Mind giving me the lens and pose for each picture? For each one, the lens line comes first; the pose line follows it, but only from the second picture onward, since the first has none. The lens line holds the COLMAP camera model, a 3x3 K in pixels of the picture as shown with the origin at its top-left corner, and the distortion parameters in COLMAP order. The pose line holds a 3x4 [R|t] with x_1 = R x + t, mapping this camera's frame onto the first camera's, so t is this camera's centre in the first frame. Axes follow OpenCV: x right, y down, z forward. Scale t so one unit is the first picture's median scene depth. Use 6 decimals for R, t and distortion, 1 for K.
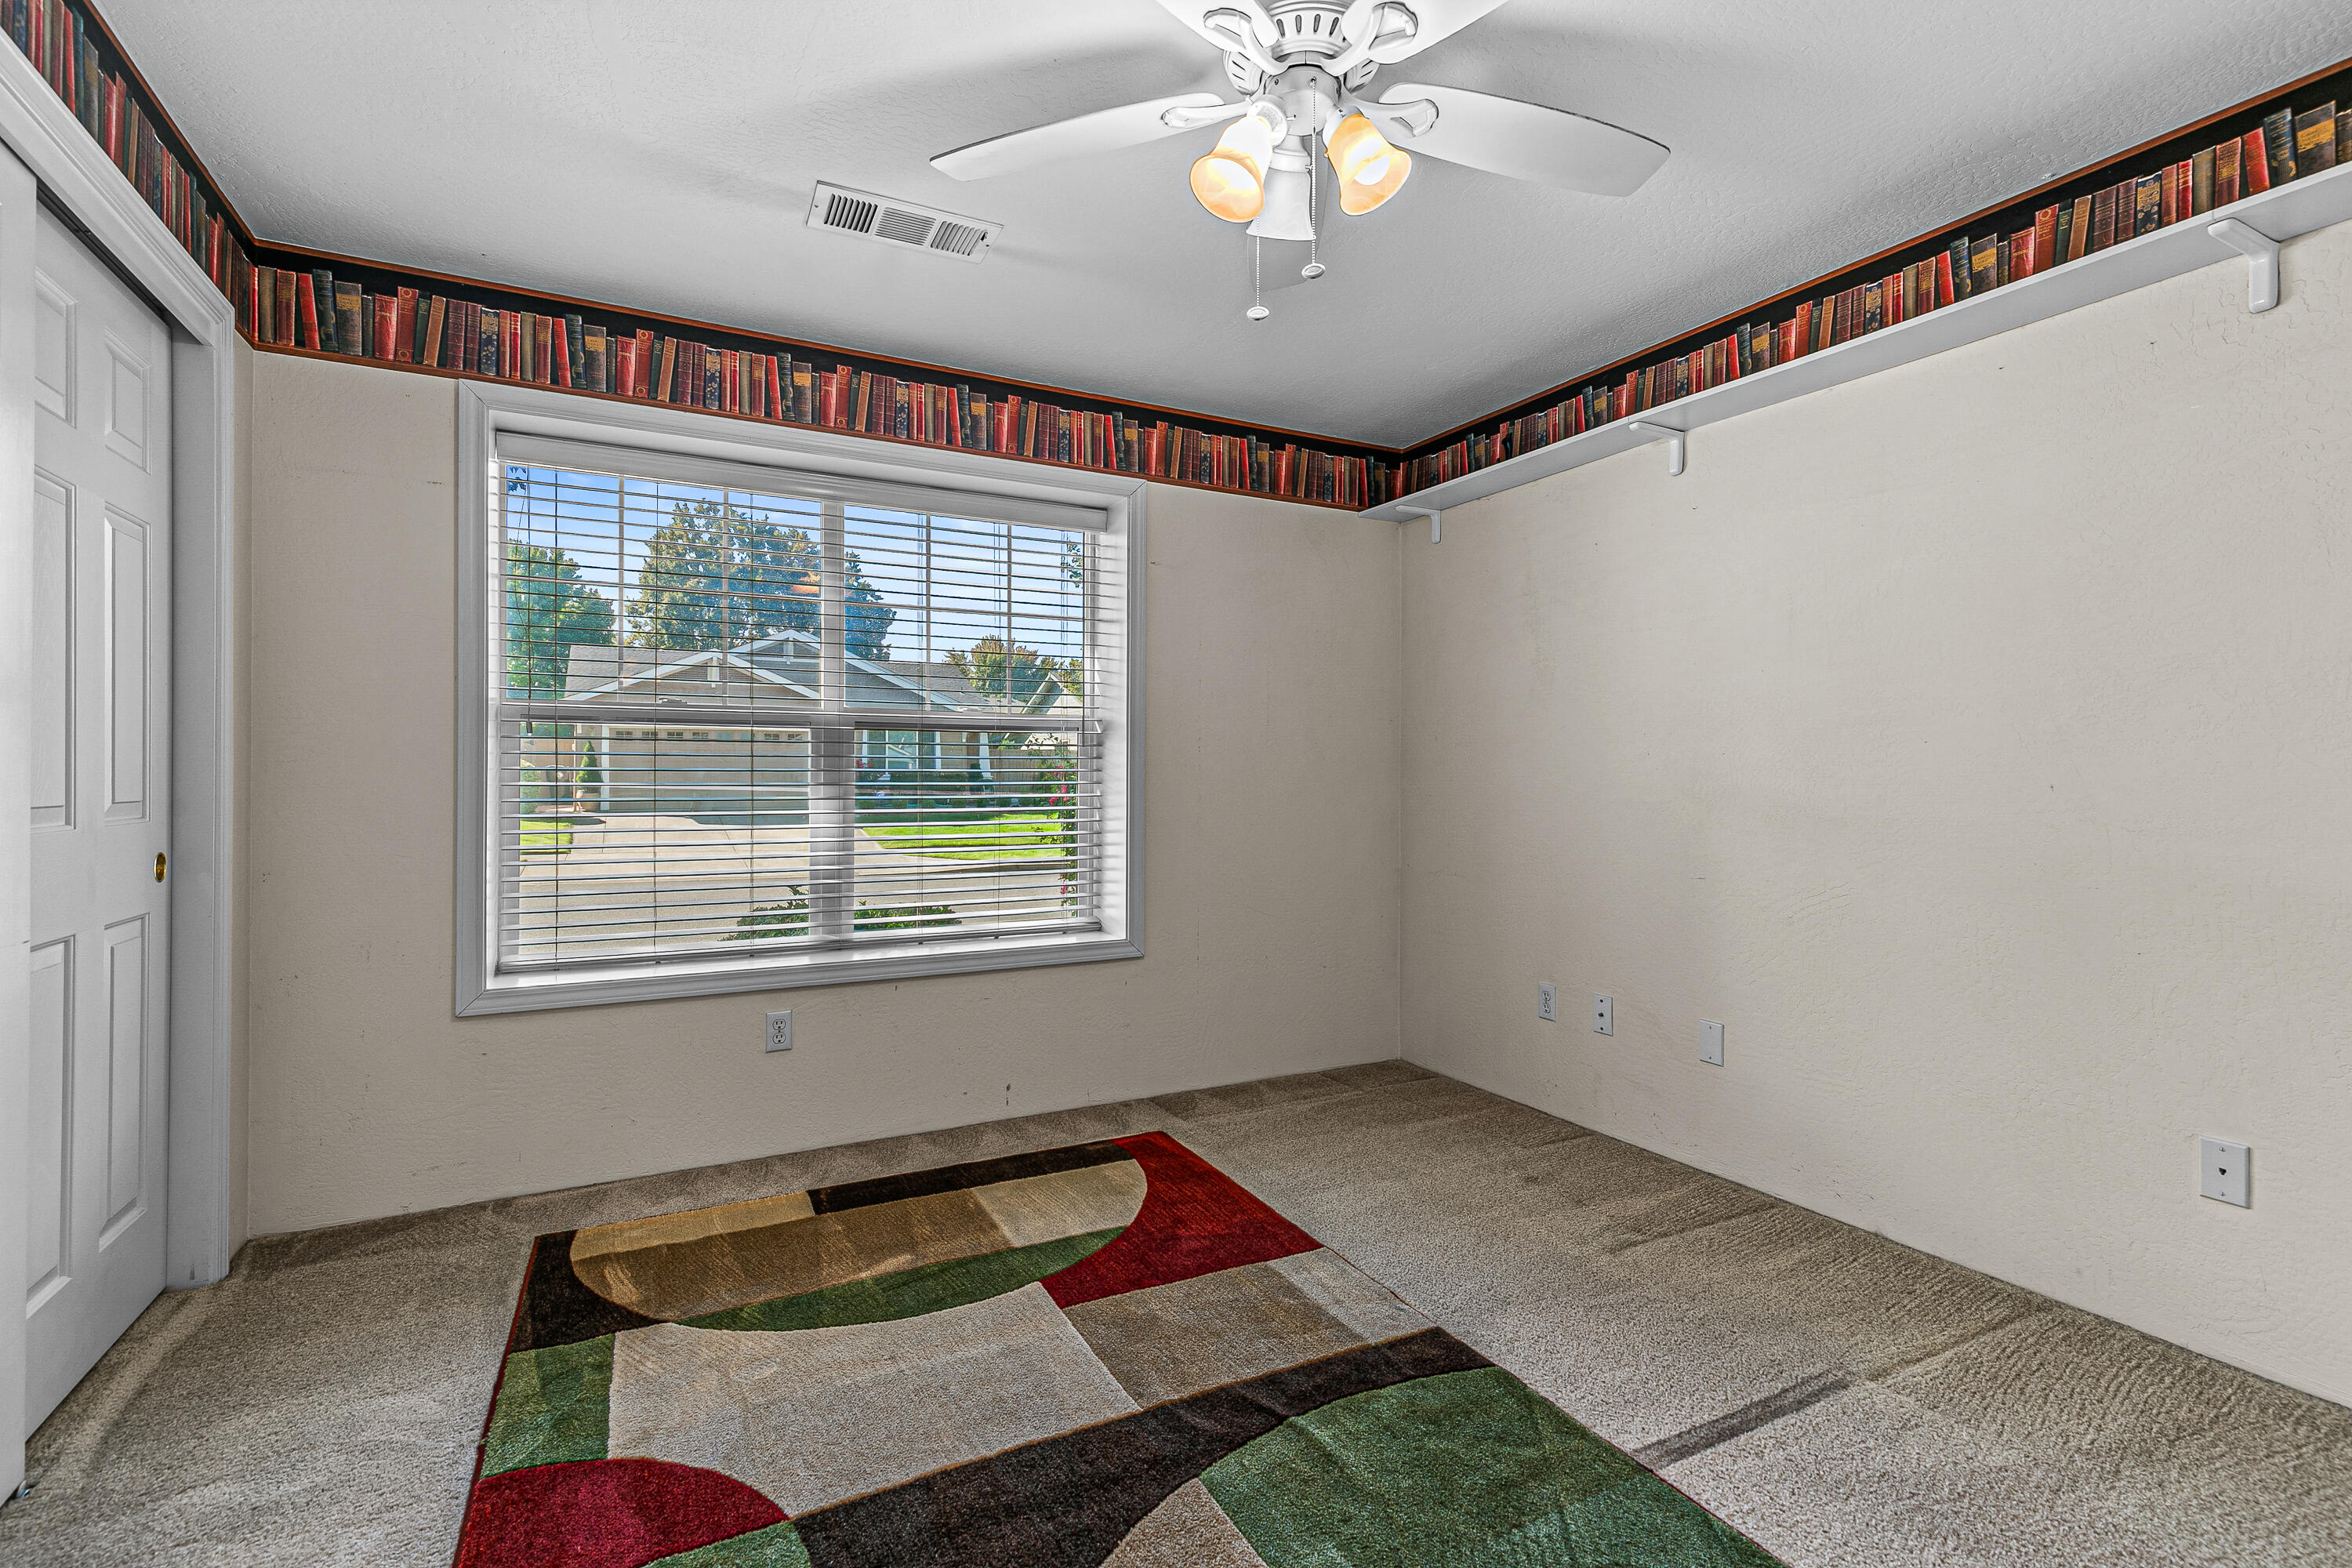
lens RADIAL K [[1075.9, 0, 1122.9], [0, 1075.9, 807.3], [0, 0, 1]] dist [0.006058, -0.000491]
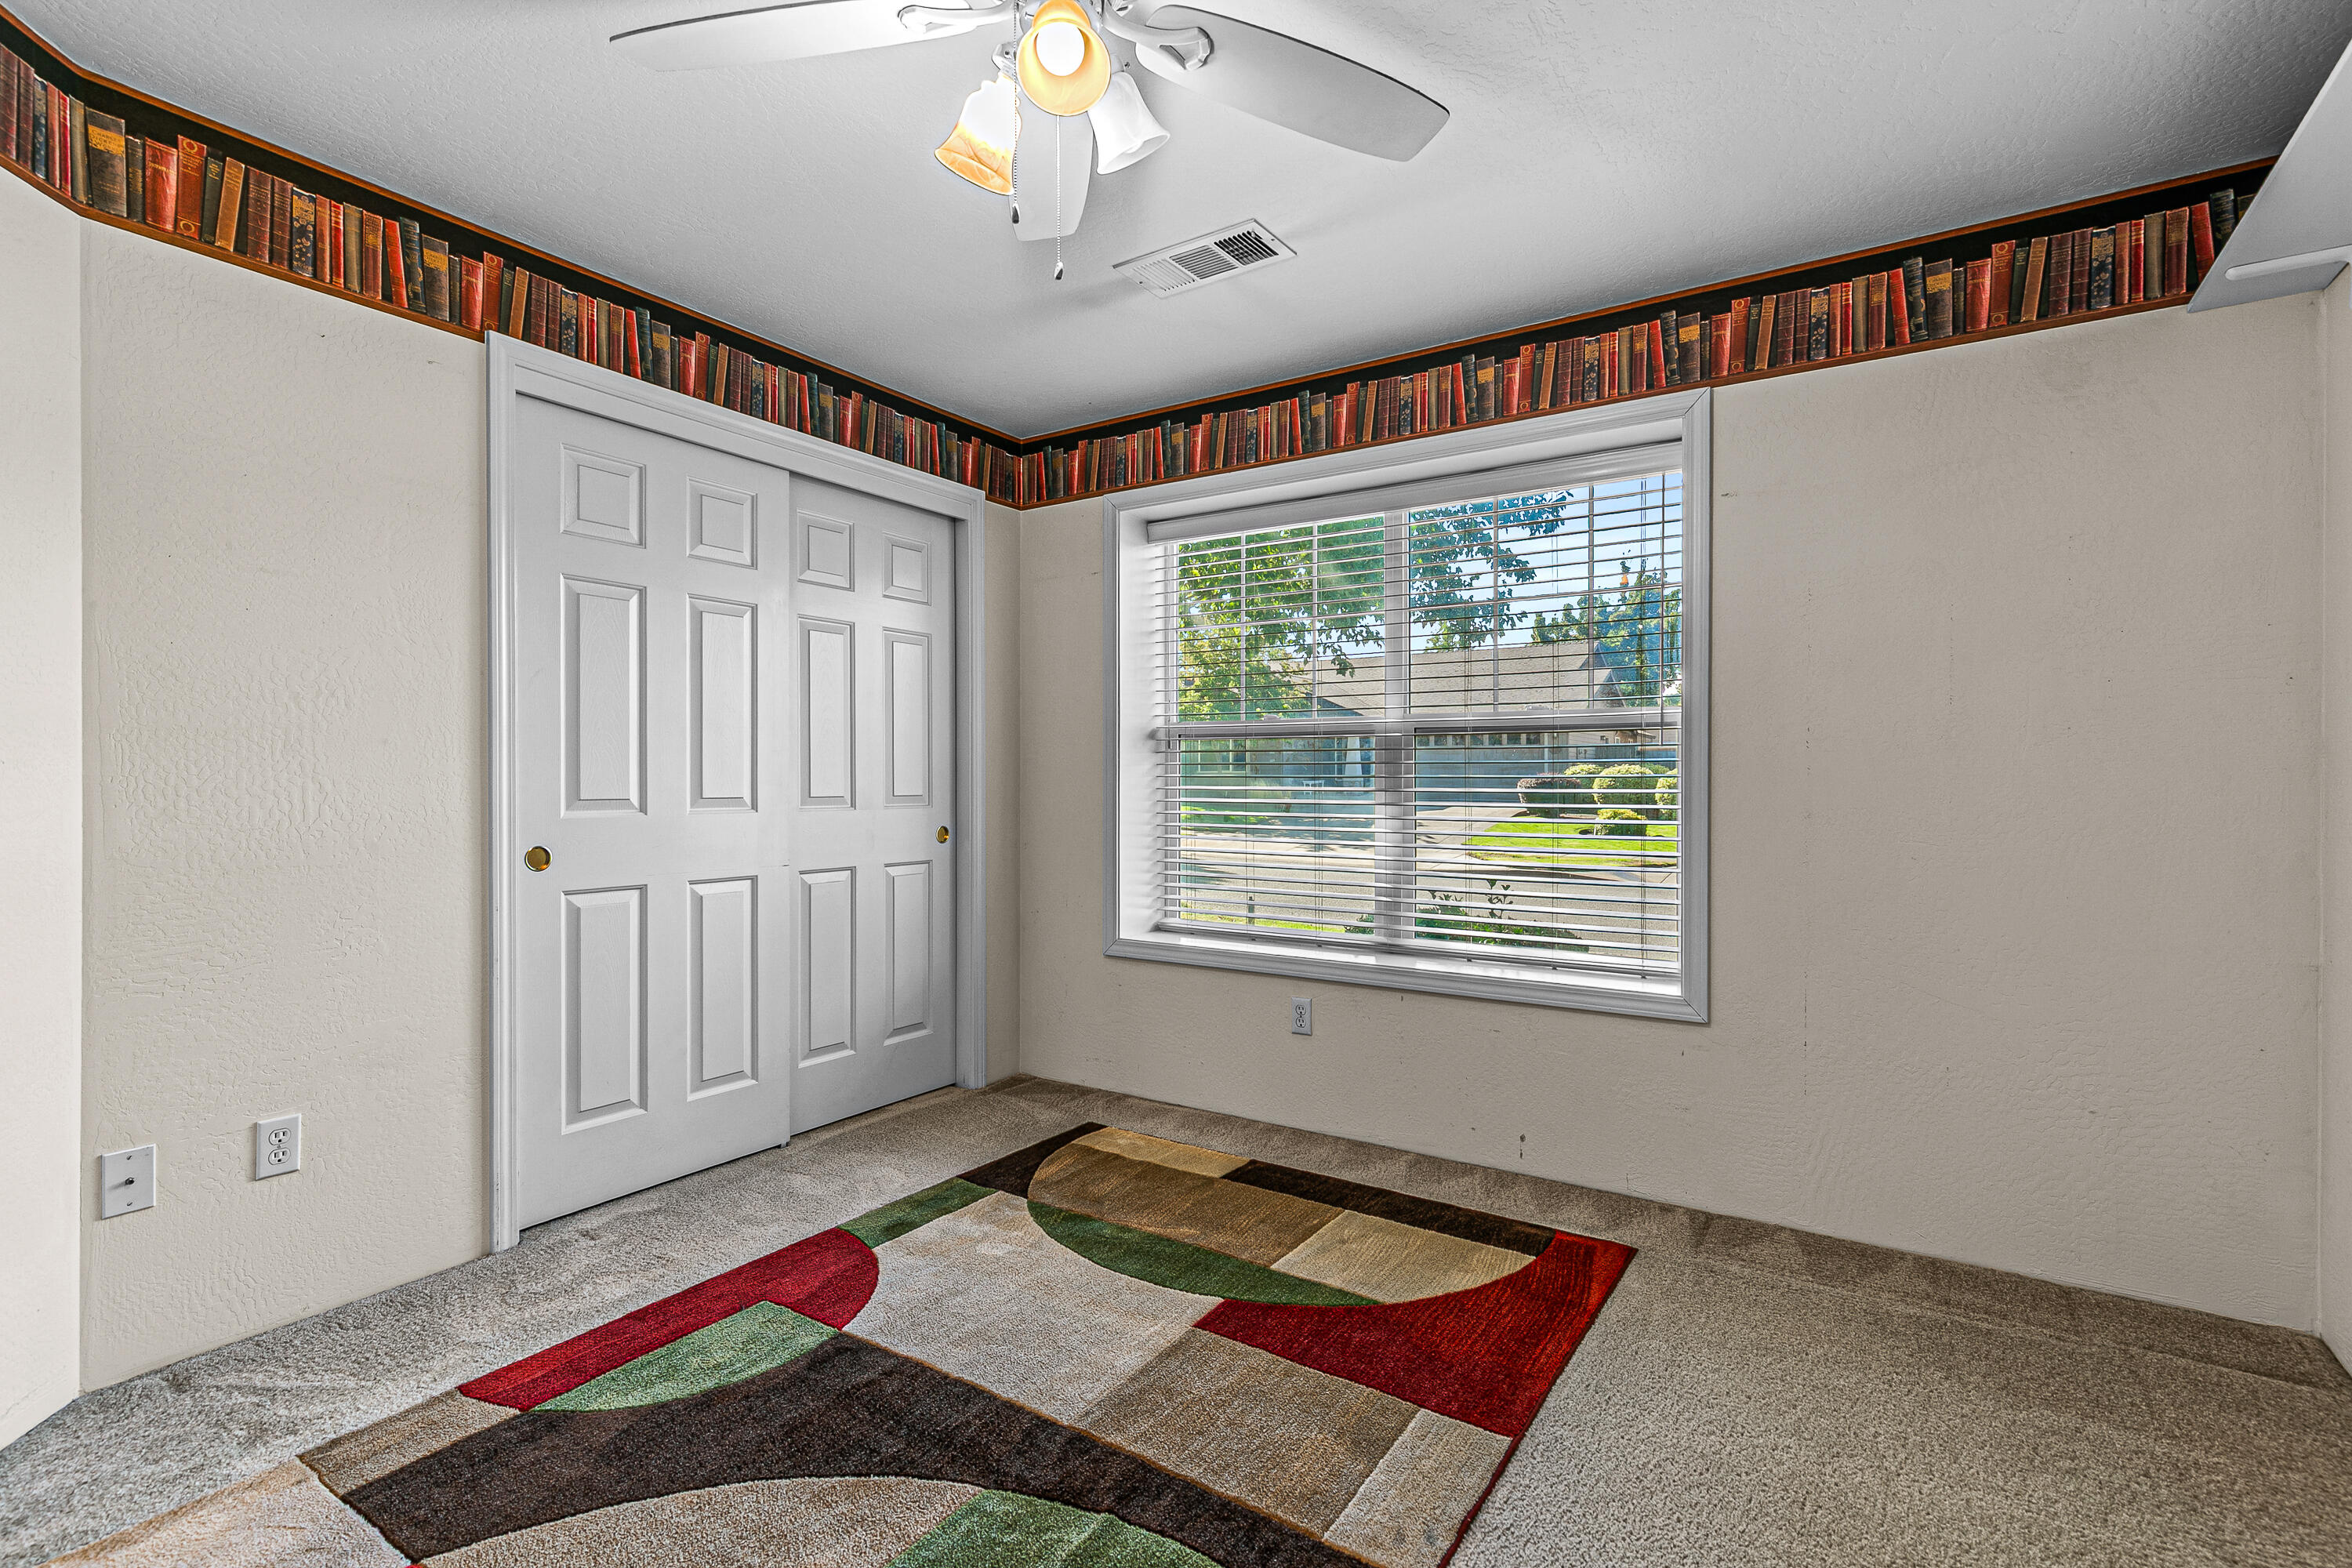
lens RADIAL K [[1075.9, 0, 1182.5], [0, 1075.9, 821.6], [0, 0, 1]] dist [0.006058, -0.000491]
pose [[0.491143, 0.040622, -0.870132, 0.579915], [-0.018173, 0.999172, 0.036389, -0.029128], [0.870890, -0.002059, 0.491474, 0.365892]]
